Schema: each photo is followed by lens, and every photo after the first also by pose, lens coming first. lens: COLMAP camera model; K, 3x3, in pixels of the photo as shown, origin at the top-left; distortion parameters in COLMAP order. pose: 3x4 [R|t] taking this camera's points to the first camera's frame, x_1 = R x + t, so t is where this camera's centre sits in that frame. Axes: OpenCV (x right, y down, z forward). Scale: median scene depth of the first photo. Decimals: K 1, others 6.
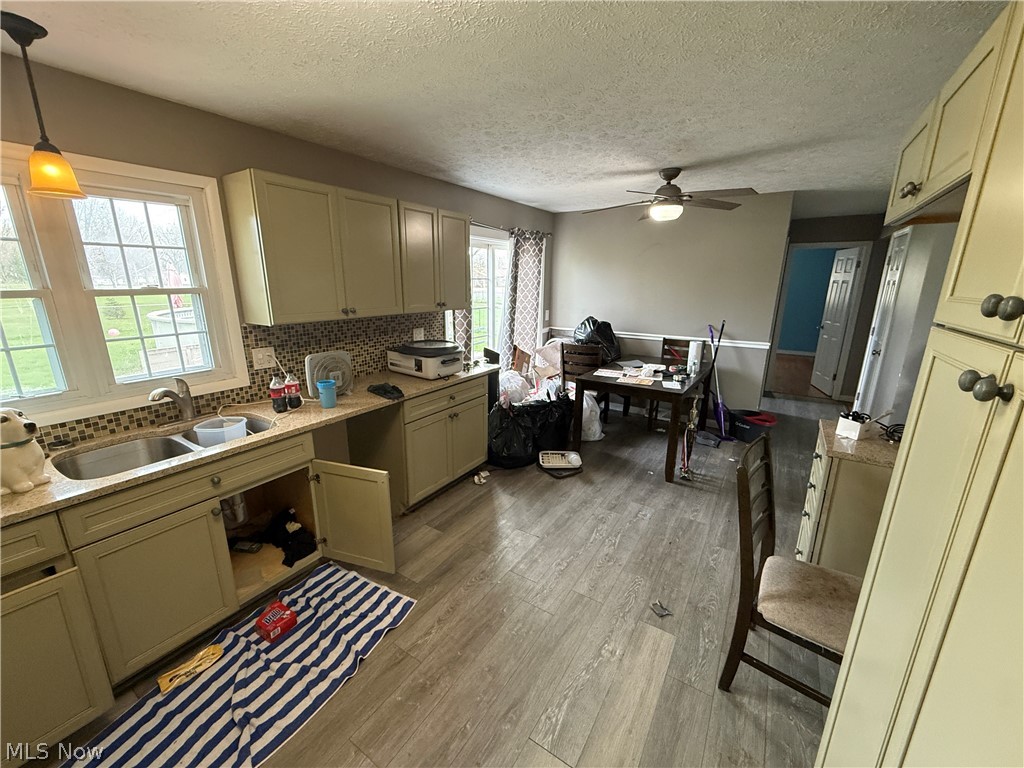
lens RADIAL K [[407.9, 0, 510.8], [0, 407.9, 382.0], [0, 0, 1]] dist [-0.000089, 0.000068]
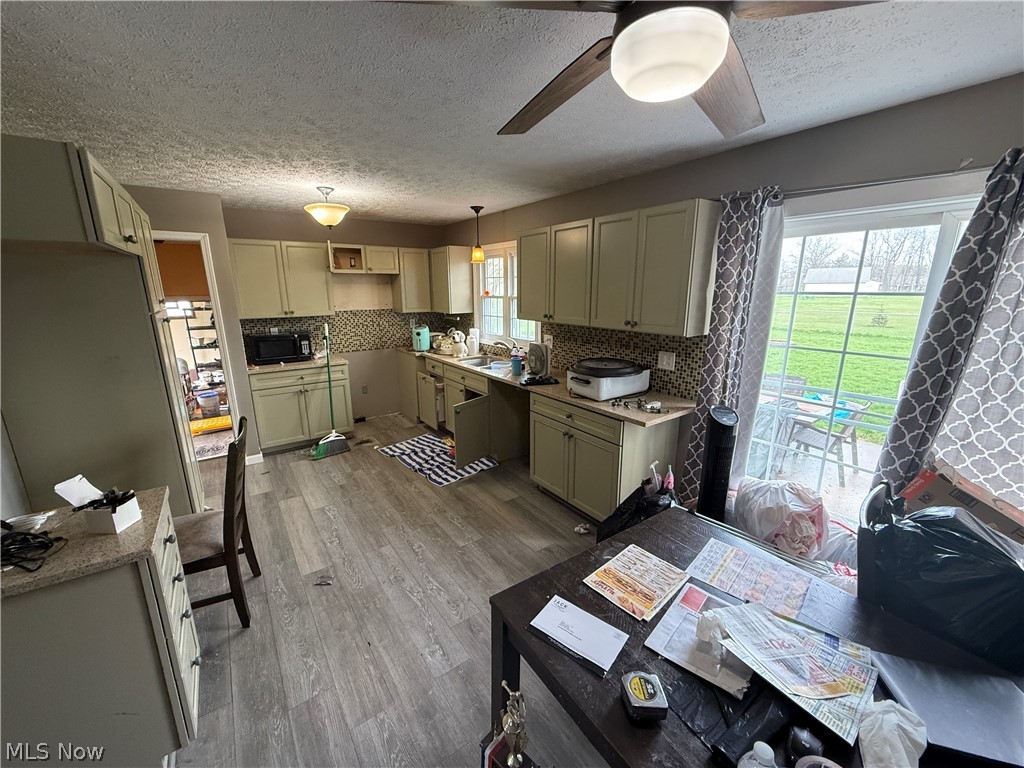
lens RADIAL K [[407.9, 0, 508.8], [0, 407.9, 385.5], [0, 0, 1]] dist [-0.000089, 0.000068]
pose [[-0.369955, 0.213886, -0.904094, 1.101461], [-0.225418, 0.923394, 0.310693, -0.426587], [0.901288, 0.318742, -0.293401, 1.637215]]
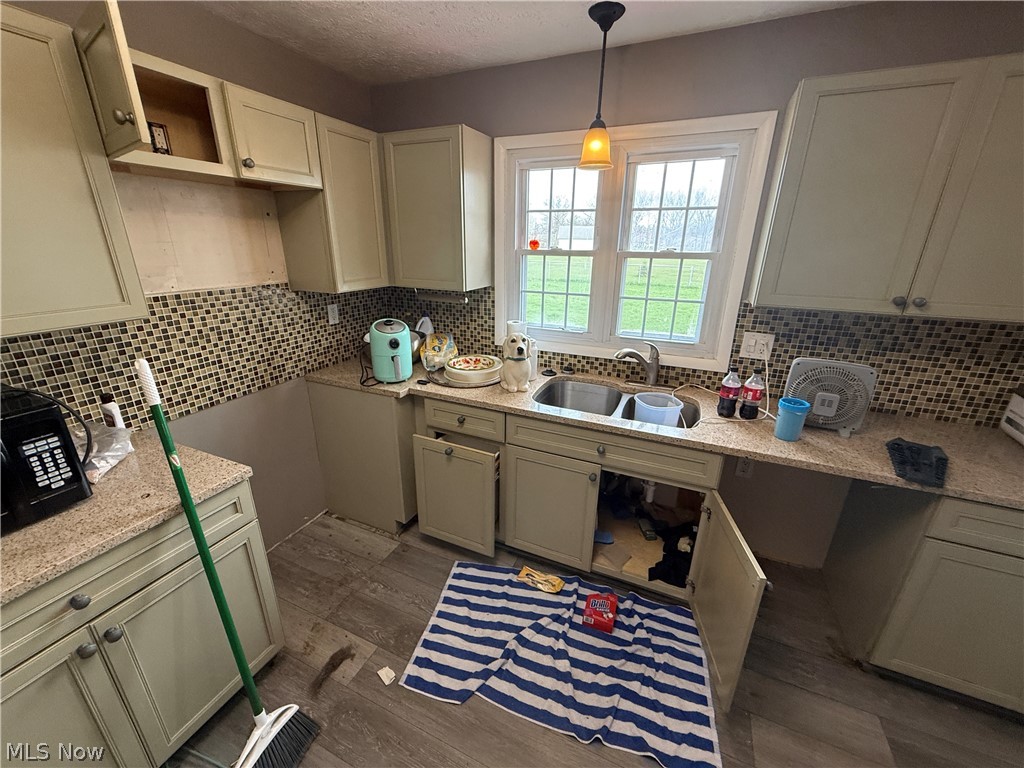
lens RADIAL K [[407.9, 0, 508.9], [0, 407.9, 383.4], [0, 0, 1]] dist [-0.000089, 0.000068]
pose [[0.152690, 0.324585, -0.933451, 0.098170], [-0.251770, 0.926137, 0.280859, -0.110083], [0.955666, 0.192131, 0.223133, 0.450324]]
